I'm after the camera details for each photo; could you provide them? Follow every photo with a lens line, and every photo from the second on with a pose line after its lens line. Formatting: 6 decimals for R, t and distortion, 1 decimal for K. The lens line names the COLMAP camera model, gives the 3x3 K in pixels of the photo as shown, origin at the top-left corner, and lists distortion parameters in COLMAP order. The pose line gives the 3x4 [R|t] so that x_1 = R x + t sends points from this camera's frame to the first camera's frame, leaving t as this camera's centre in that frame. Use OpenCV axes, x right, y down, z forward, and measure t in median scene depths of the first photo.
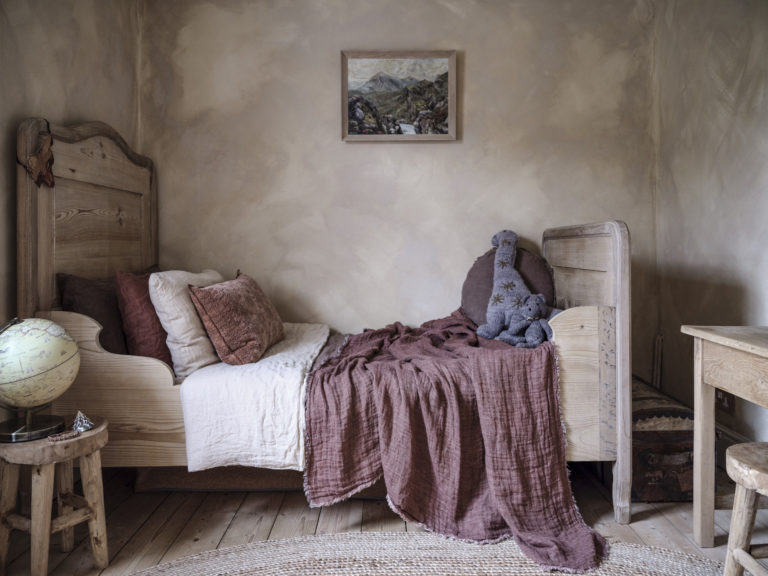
lens RADIAL K [[584.9, 0, 380.3], [0, 584.9, 247.6], [0, 0, 1]] dist [-0.002893, -0.002963]
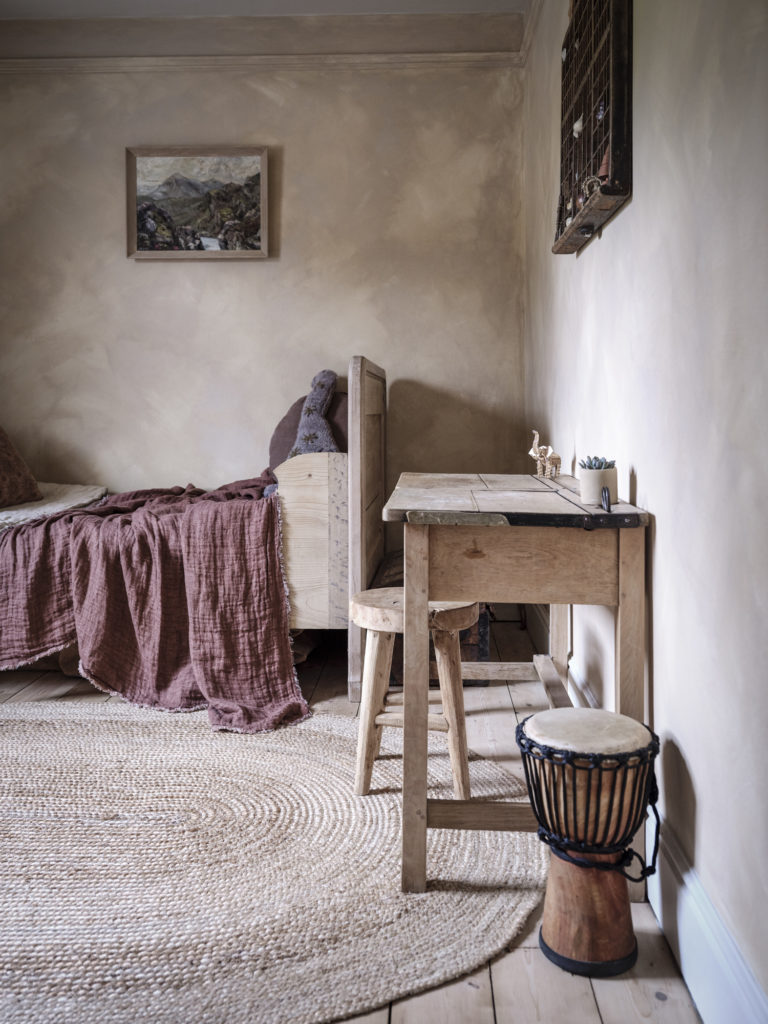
lens RADIAL K [[944.3, 0, 376.3], [0, 944.3, 387.9], [0, 0, 1]] dist [0.020152, -0.004230]
pose [[0.998769, 0.005101, -0.049344, 0.475324], [-0.006228, 0.999723, -0.022711, 0.031992], [0.049215, 0.022990, 0.998524, -0.391294]]
